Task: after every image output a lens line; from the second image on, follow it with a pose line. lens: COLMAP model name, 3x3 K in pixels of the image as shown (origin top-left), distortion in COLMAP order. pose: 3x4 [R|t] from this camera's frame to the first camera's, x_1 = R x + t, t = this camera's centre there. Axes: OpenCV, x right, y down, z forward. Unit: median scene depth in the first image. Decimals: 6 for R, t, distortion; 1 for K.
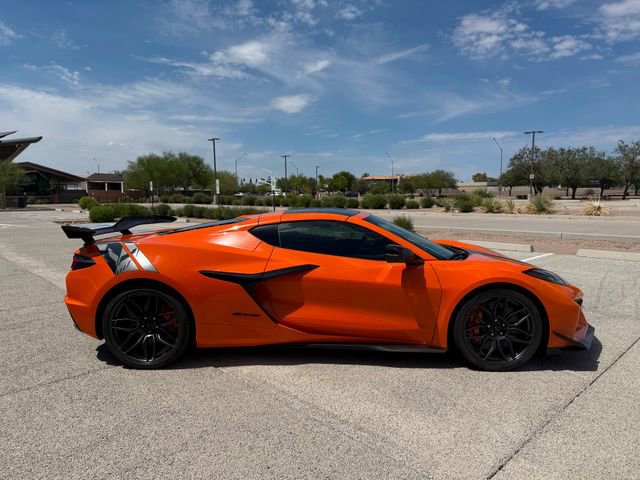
lens RADIAL K [[457.7, 0, 319.4], [0, 457.7, 235.5], [0, 0, 1]] dist [0.010733, -0.024761]
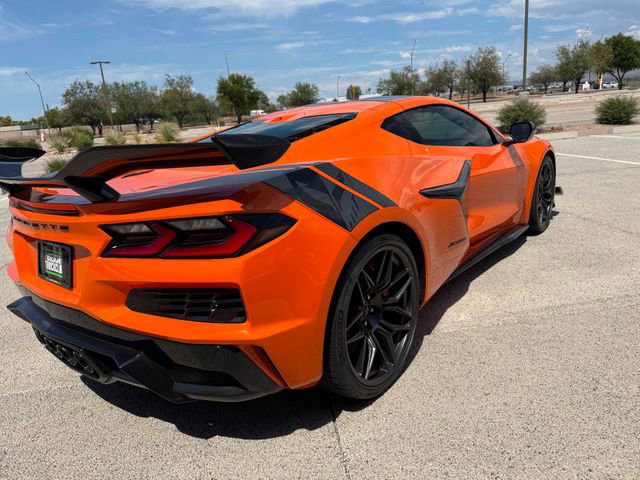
lens RADIAL K [[457.7, 0, 323.2], [0, 457.7, 240.0], [0, 0, 1]] dist [0.010733, -0.024761]
pose [[0.588919, -0.255312, 0.766805, -0.045790], [0.149805, 0.966834, 0.206860, -0.000111], [-0.794187, -0.006953, 0.607634, 0.043260]]
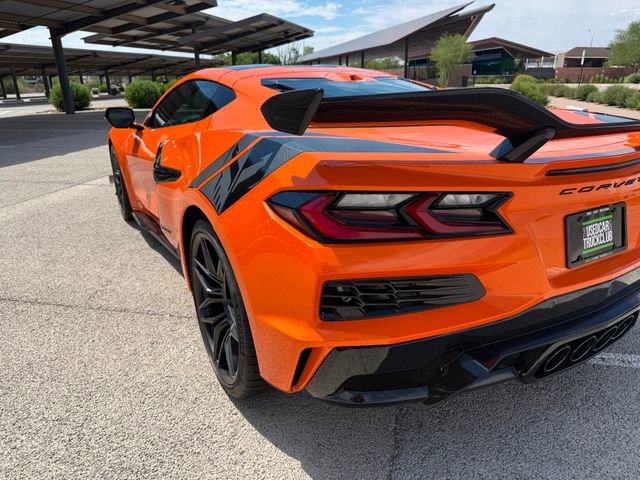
lens RADIAL K [[457.7, 0, 320.9], [0, 457.7, 240.3], [0, 0, 1]] dist [0.010733, -0.024761]
pose [[0.565469, 0.269721, -0.779420, 0.014477], [-0.061236, 0.956137, 0.286448, -0.007236], [0.822493, -0.114249, 0.557182, 0.116141]]
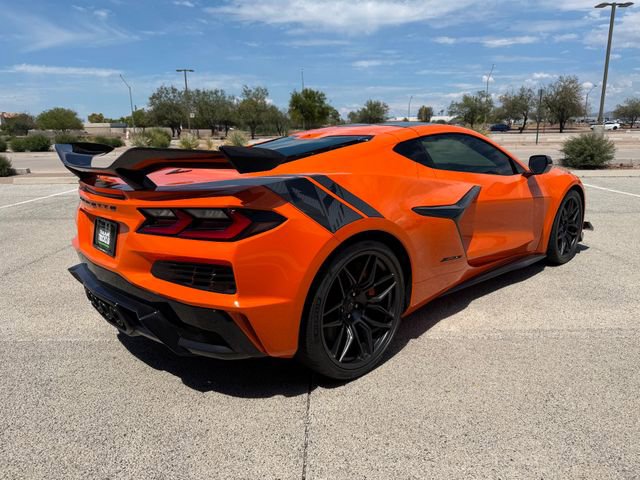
lens RADIAL K [[457.7, 0, 320.7], [0, 457.7, 239.7], [0, 0, 1]] dist [0.010733, -0.024761]
pose [[0.706206, -0.162681, 0.689063, -0.047180], [0.070984, 0.984609, 0.159706, 0.000438], [-0.704439, -0.063873, 0.706885, 0.035824]]
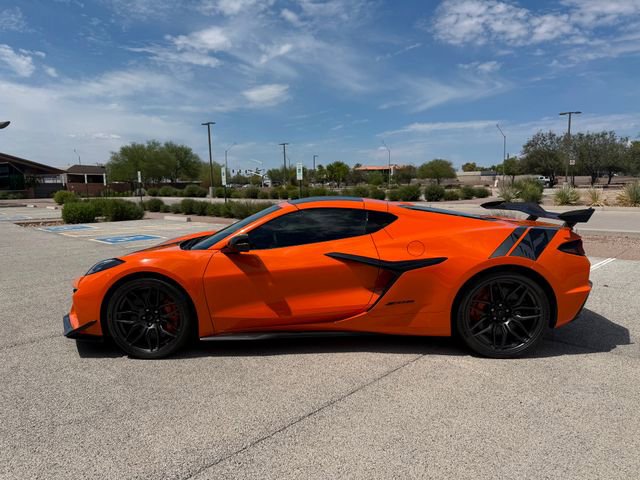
lens RADIAL K [[457.7, 0, 319.8], [0, 457.7, 237.3], [0, 0, 1]] dist [0.010733, -0.024761]
pose [[0.999466, -0.012947, 0.029994, -0.030745], [0.012259, 0.999660, 0.023006, -0.006104], [-0.030281, -0.022626, 0.999285, 0.073081]]
